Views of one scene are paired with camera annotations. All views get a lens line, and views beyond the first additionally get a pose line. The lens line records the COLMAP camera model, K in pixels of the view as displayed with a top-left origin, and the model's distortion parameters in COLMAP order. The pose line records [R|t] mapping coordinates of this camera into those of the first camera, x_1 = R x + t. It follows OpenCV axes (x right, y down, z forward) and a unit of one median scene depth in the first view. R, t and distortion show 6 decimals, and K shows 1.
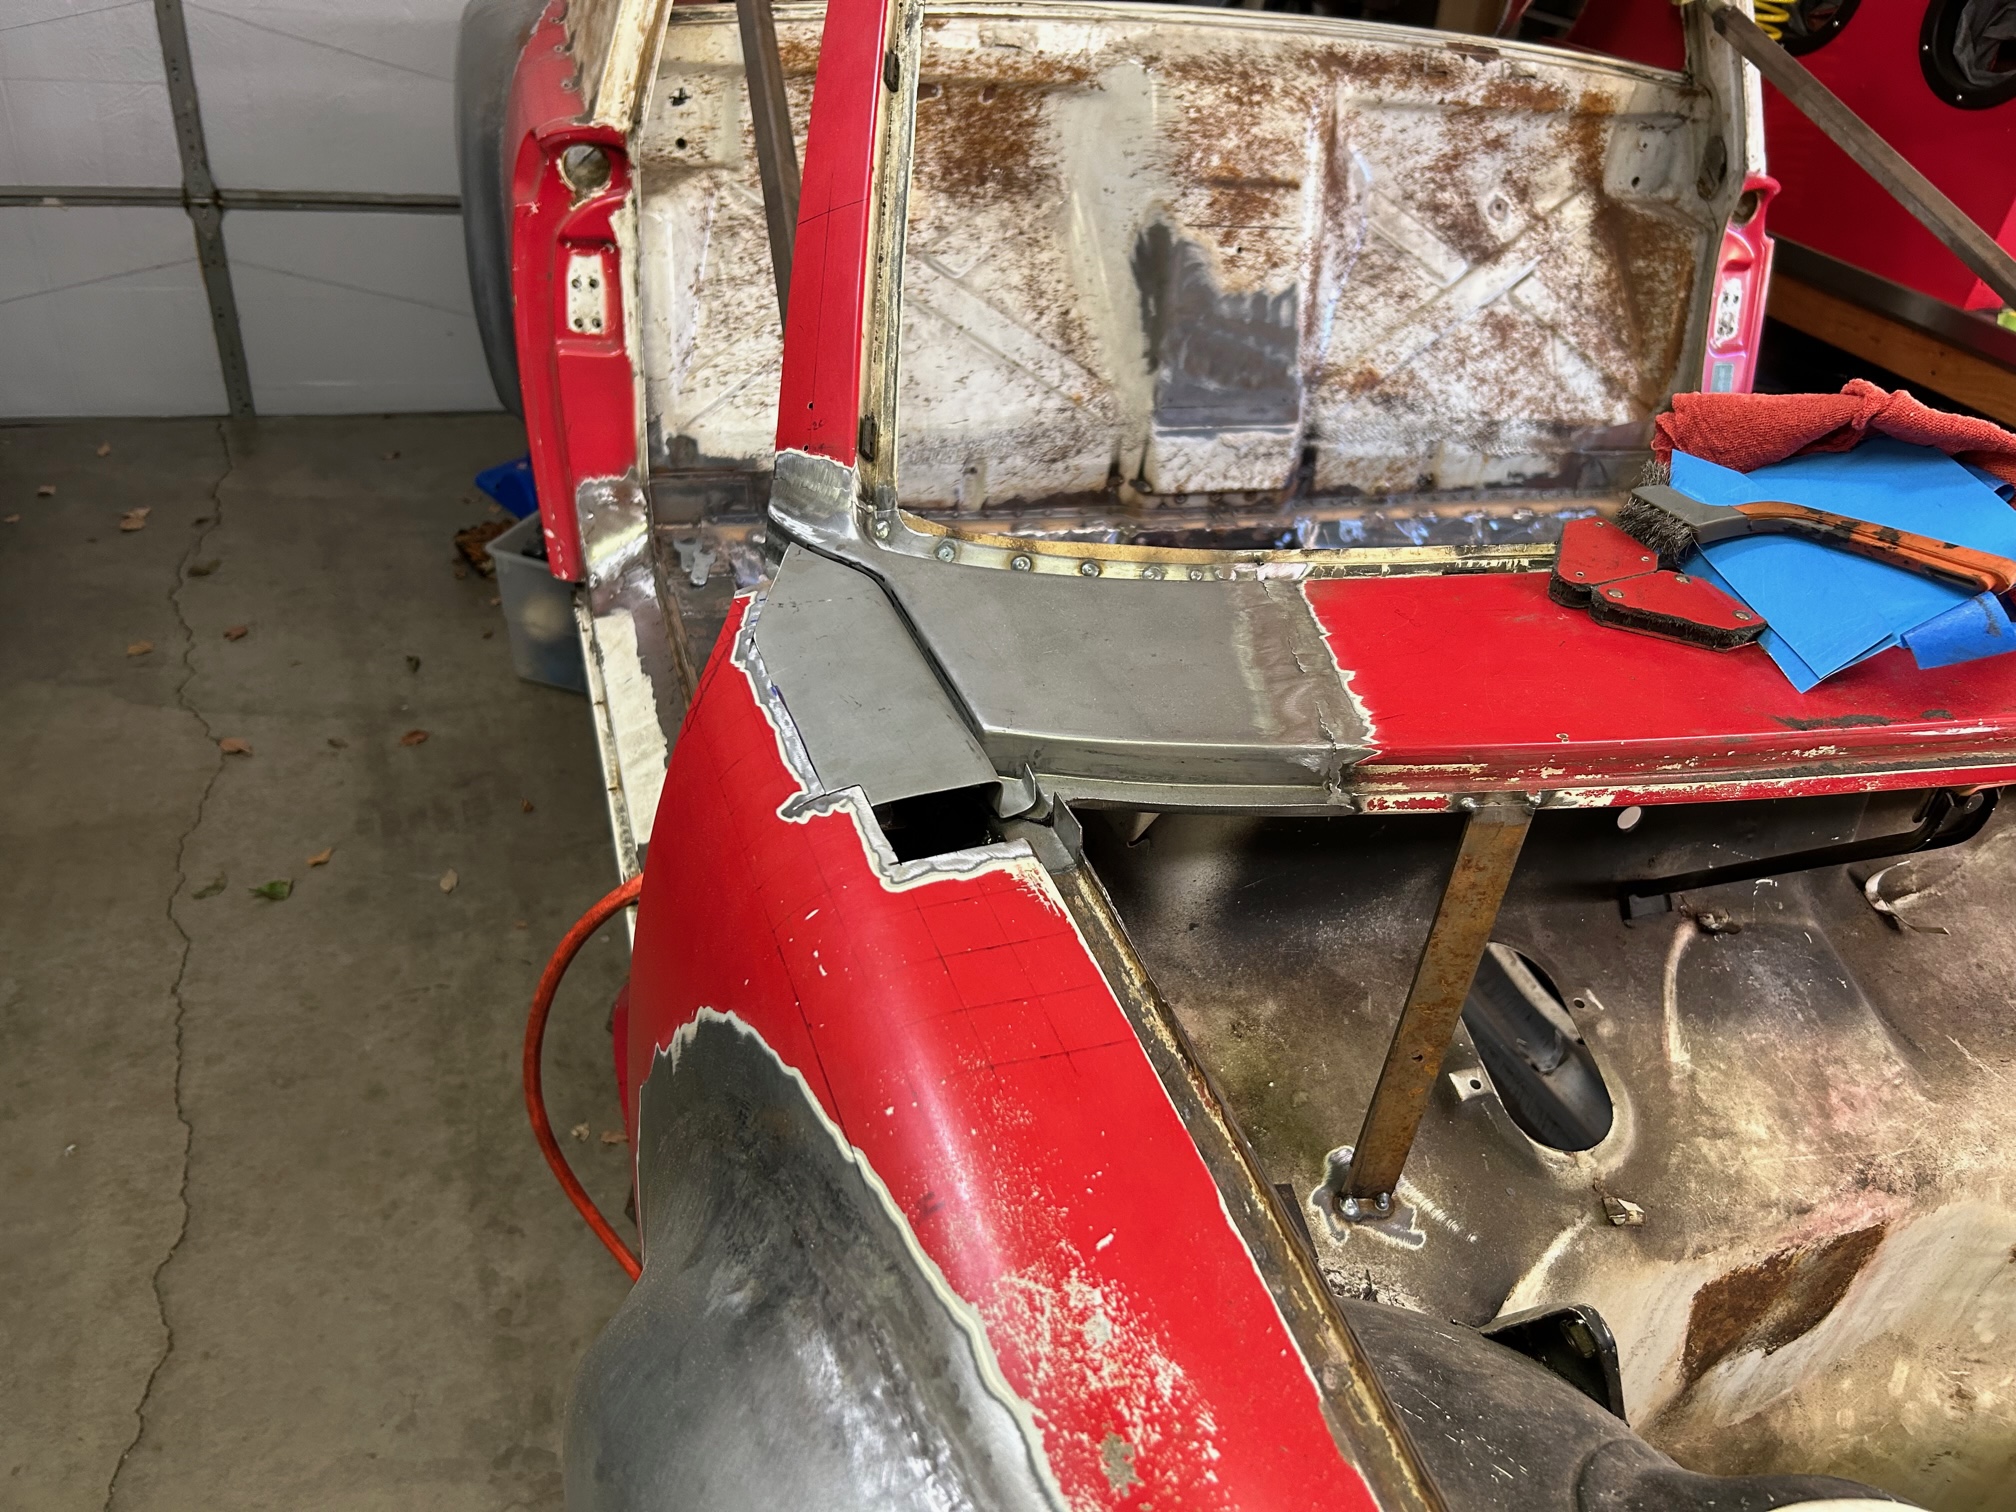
lens RADIAL K [[1538.6, 0, 1002.0], [0, 1538.6, 760.4], [0, 0, 1]] dist [0.014469, -0.024605]
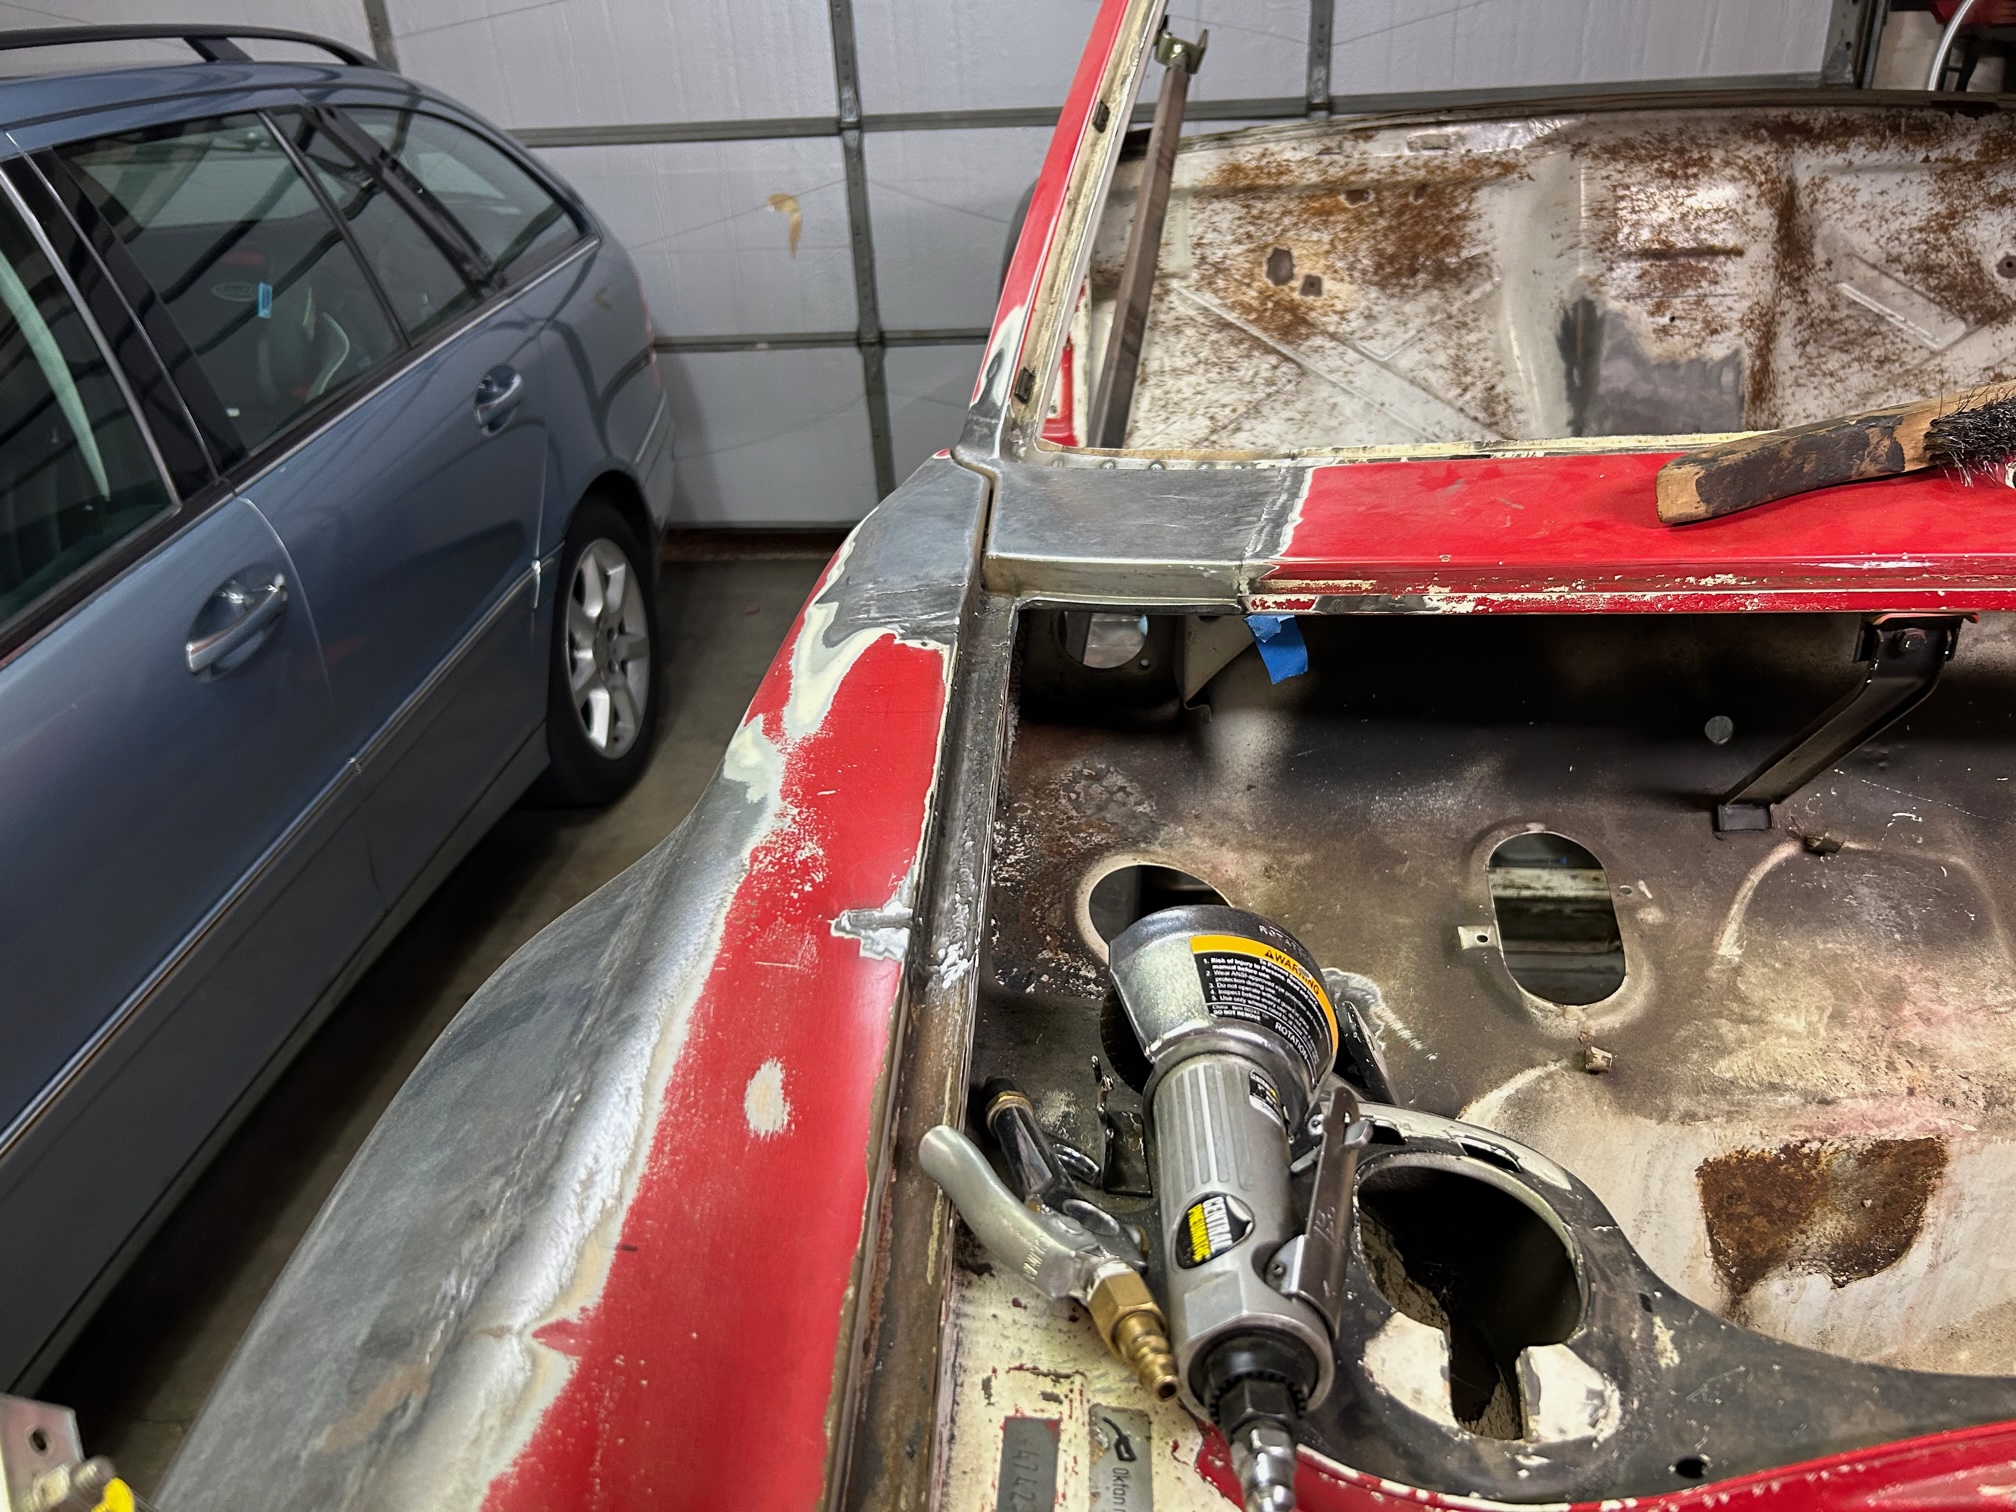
lens RADIAL K [[1538.6, 0, 1002.0], [0, 1538.6, 760.4], [0, 0, 1]] dist [0.014469, -0.024605]
pose [[0.909648, 0.047771, -0.412625, 0.184377], [-0.096015, 0.990644, -0.096979, 0.093747], [0.404132, 0.127835, 0.905724, -0.050847]]
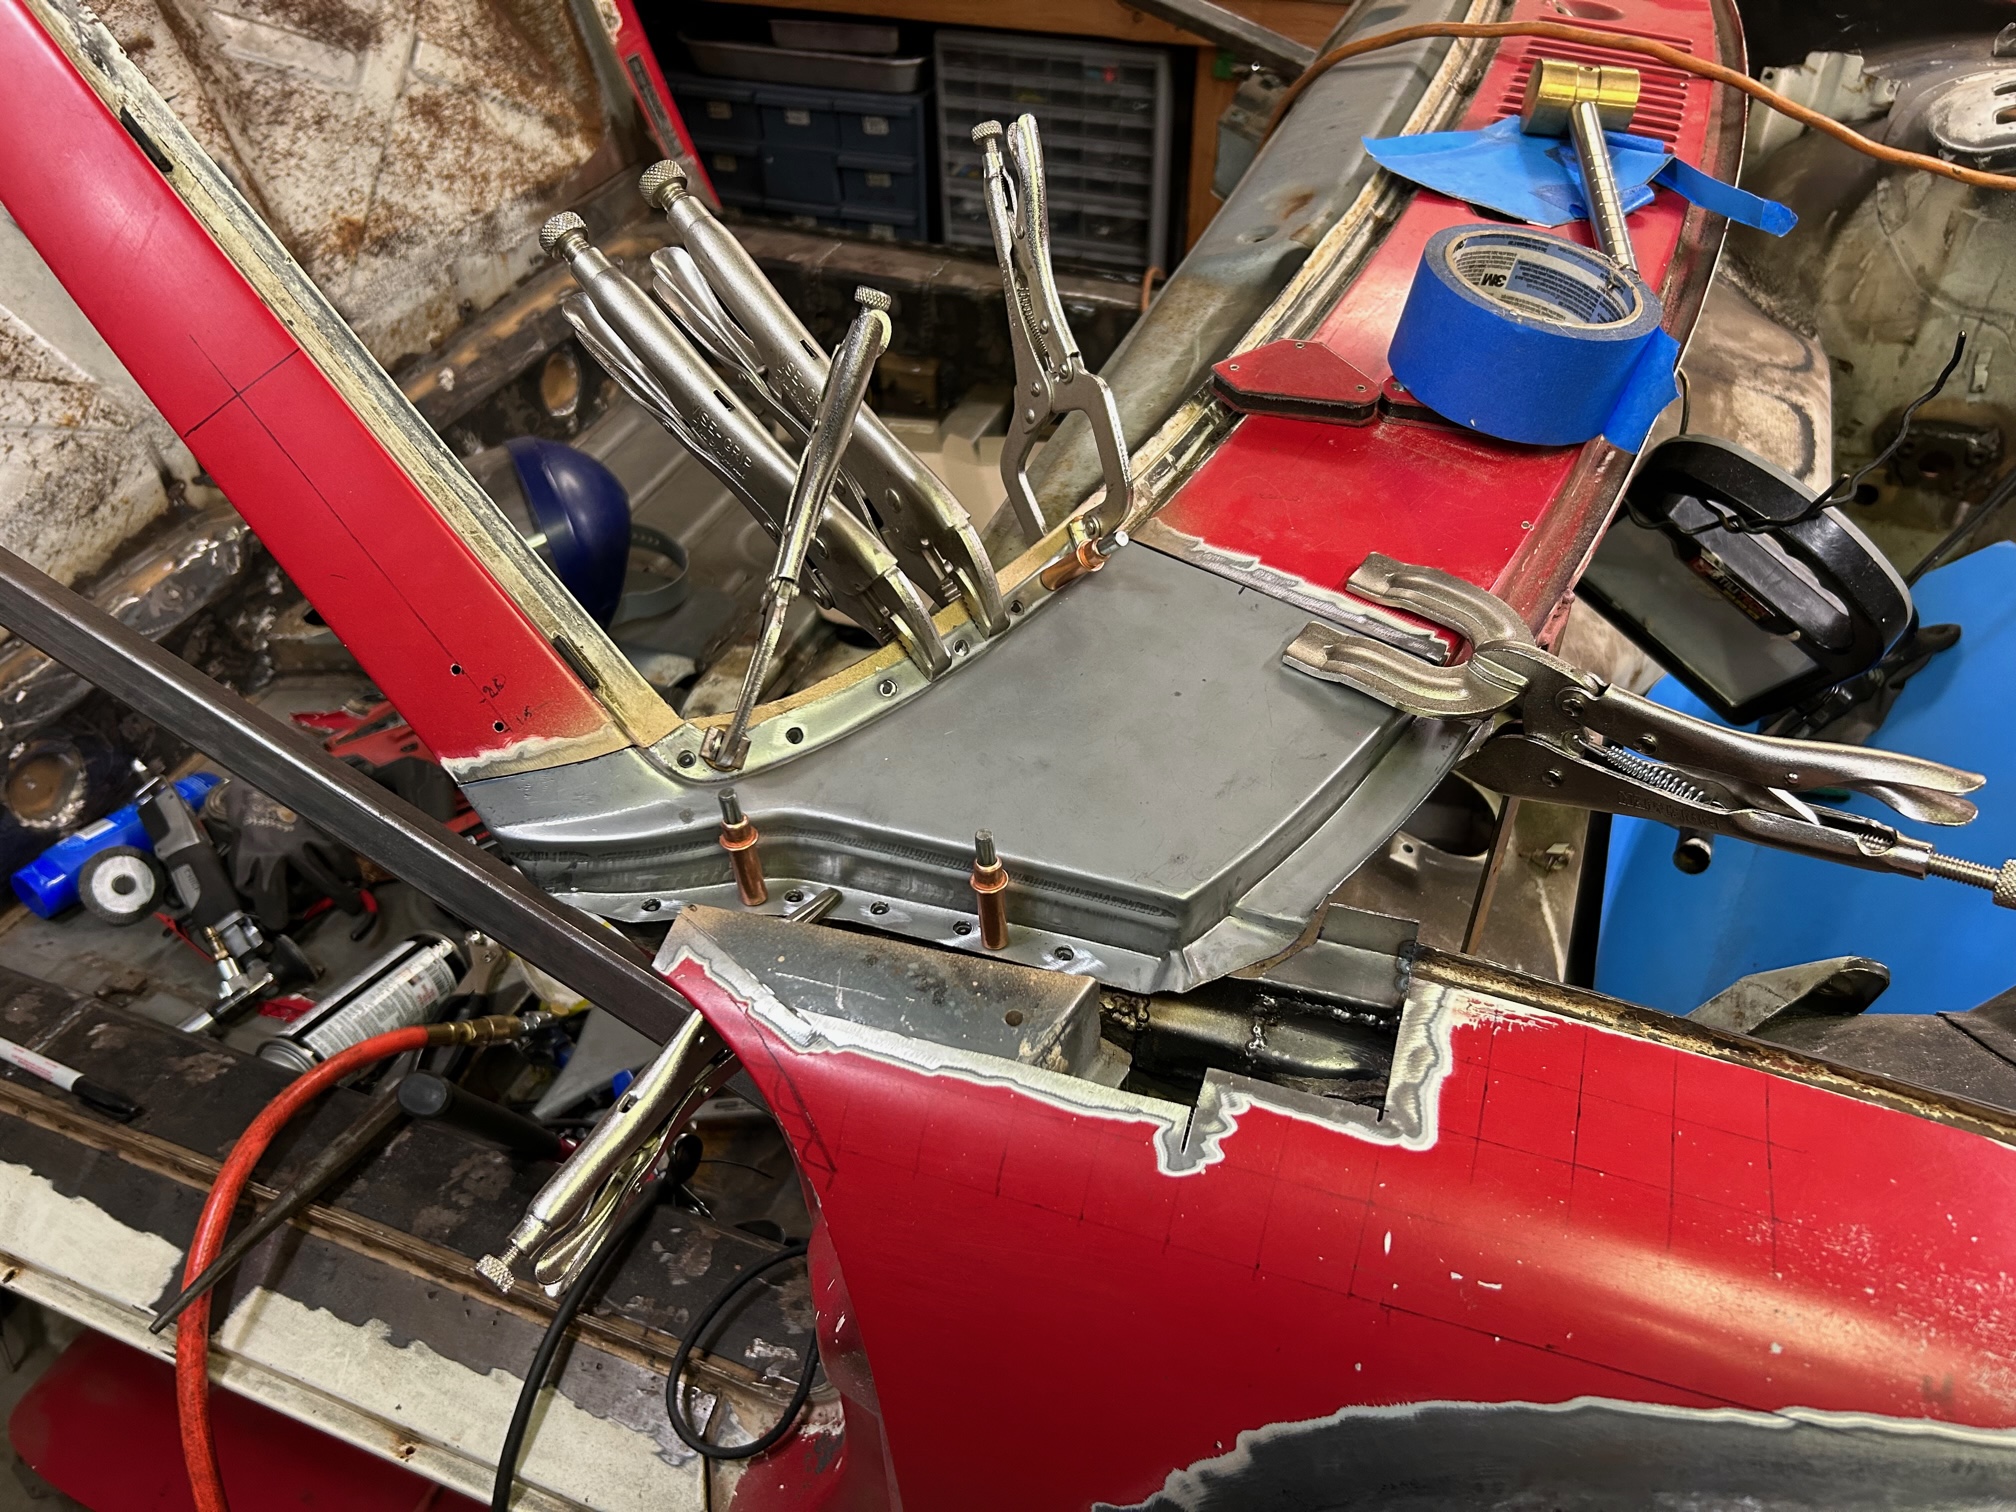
lens RADIAL K [[1537.5, 0, 1008.0], [0, 1537.5, 756.0], [0, 0, 1]] dist [0.017663, 0.000450]
pose [[0.622182, -0.595411, 0.508306, -0.145738], [0.494410, 0.802262, 0.334567, -0.133361], [-0.606999, 0.043150, 0.793530, 0.143258]]
